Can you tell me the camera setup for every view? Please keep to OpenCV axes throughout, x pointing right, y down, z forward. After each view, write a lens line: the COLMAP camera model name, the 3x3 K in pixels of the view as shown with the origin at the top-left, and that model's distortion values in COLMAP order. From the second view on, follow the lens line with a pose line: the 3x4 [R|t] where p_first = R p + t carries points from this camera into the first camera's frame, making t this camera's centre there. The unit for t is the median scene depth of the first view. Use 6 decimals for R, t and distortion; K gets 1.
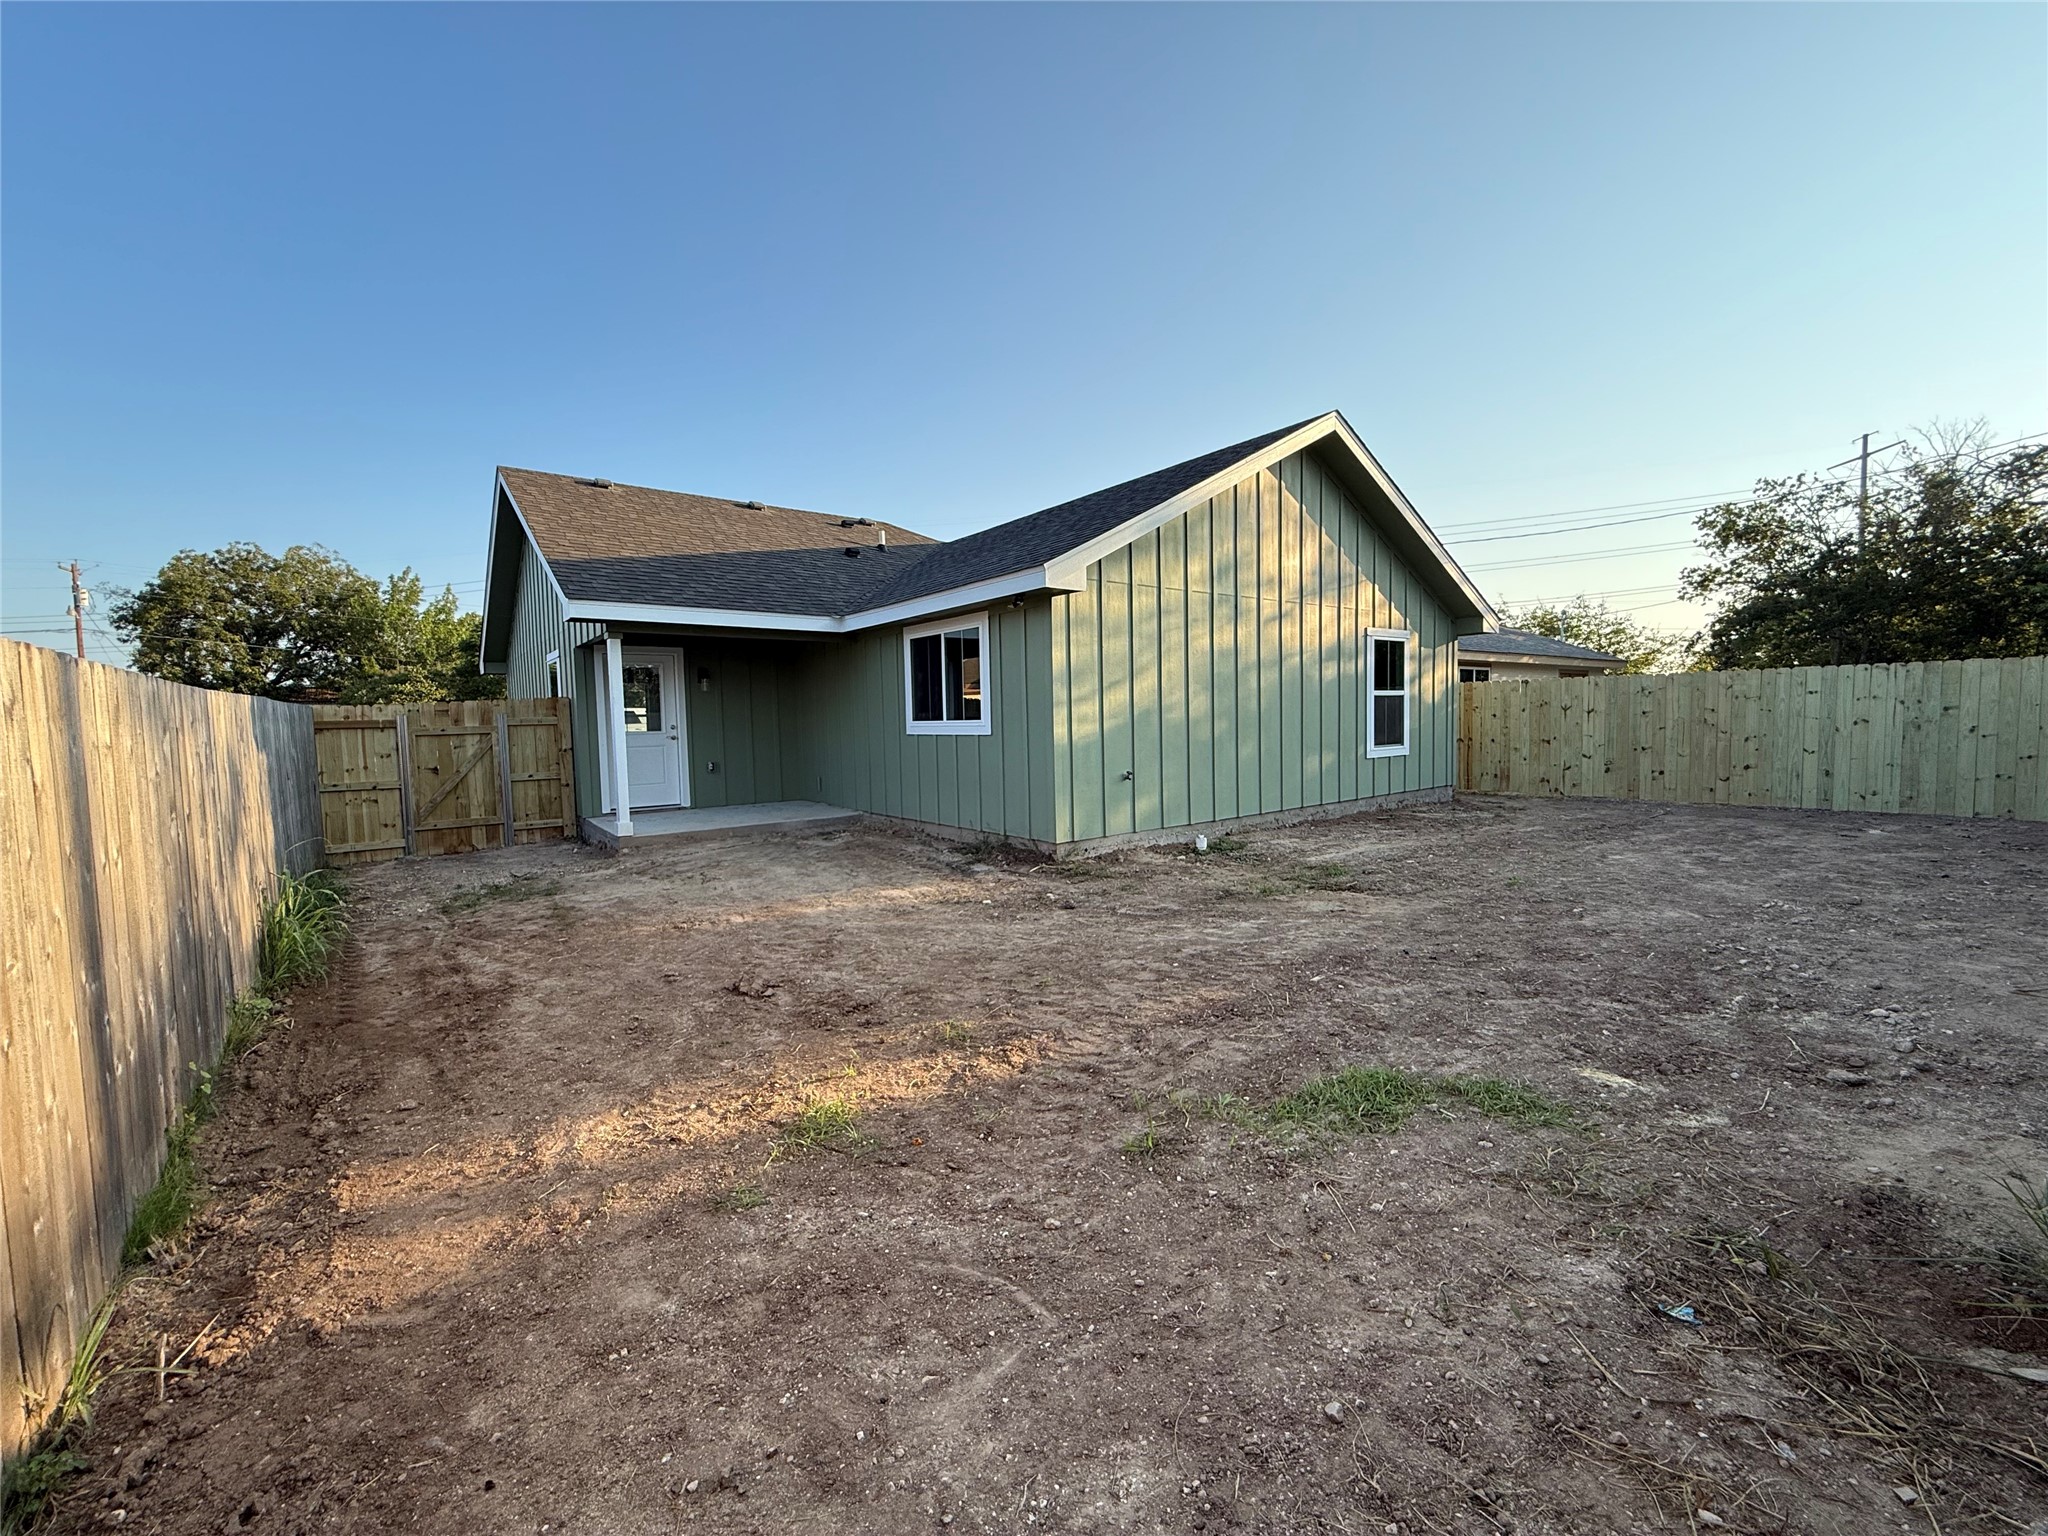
lens RADIAL K [[817.9, 0, 1025.1], [0, 817.9, 767.9], [0, 0, 1]] dist [0.002592, 0.000345]
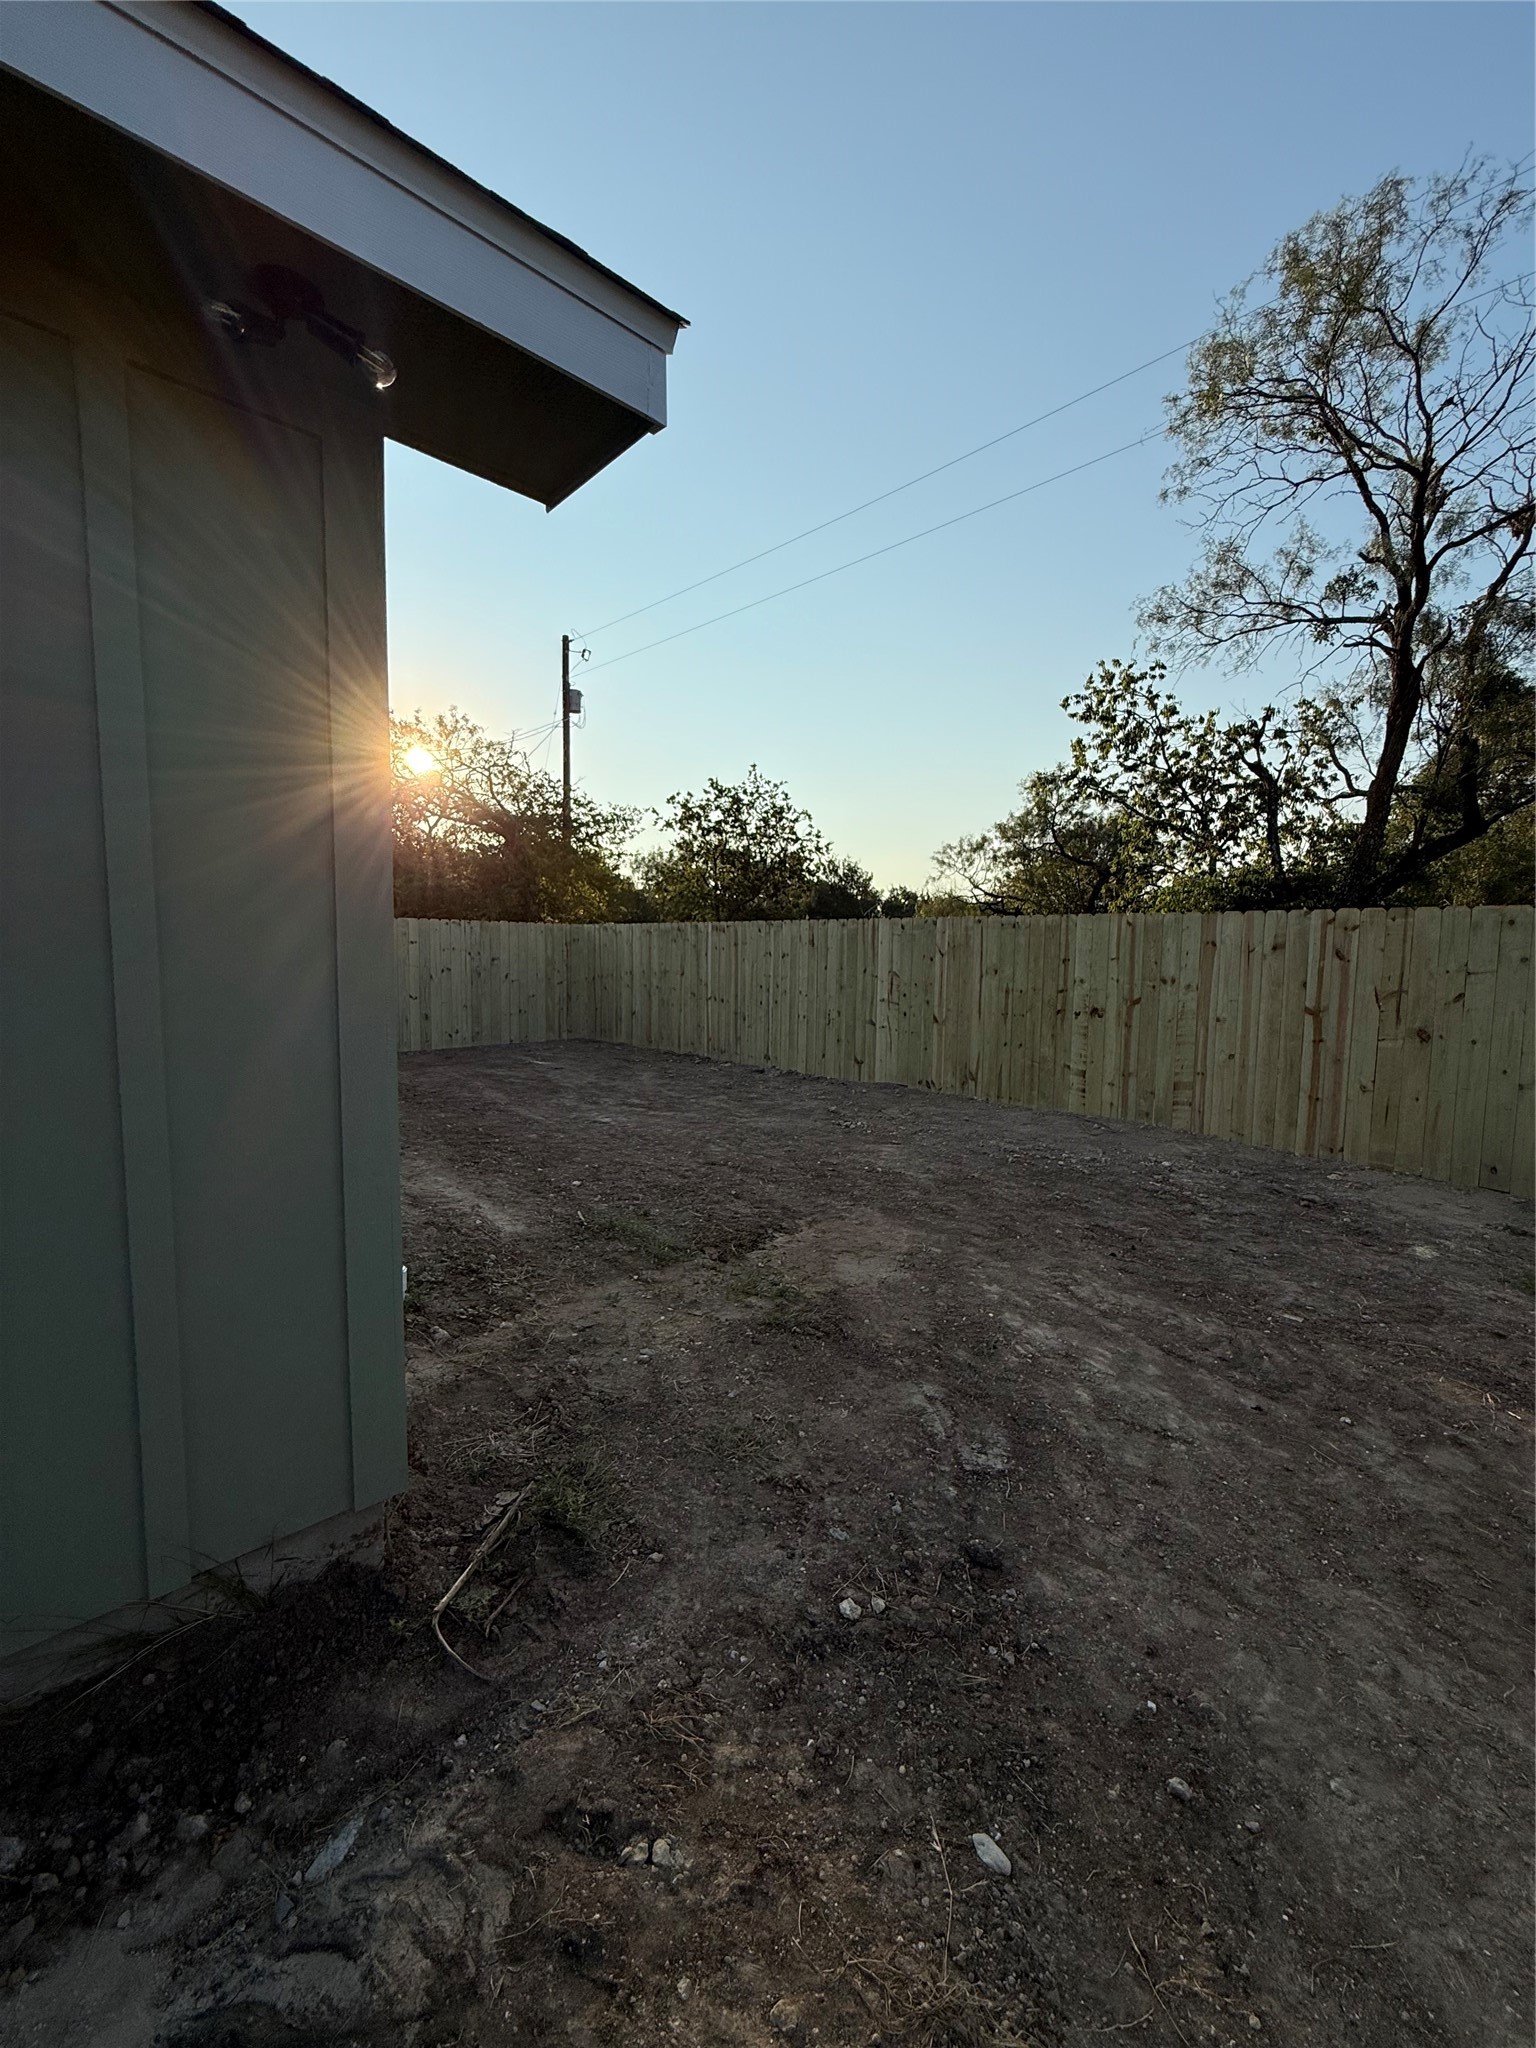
lens RADIAL K [[817.9, 0, 769.1], [0, 817.9, 1023.1], [0, 0, 1]] dist [0.002592, 0.000345]
pose [[-0.085078, -0.068822, 0.993995, -0.293938], [0.051827, 0.995955, 0.073393, -0.085072], [-0.995025, 0.057760, -0.081167, 1.297317]]
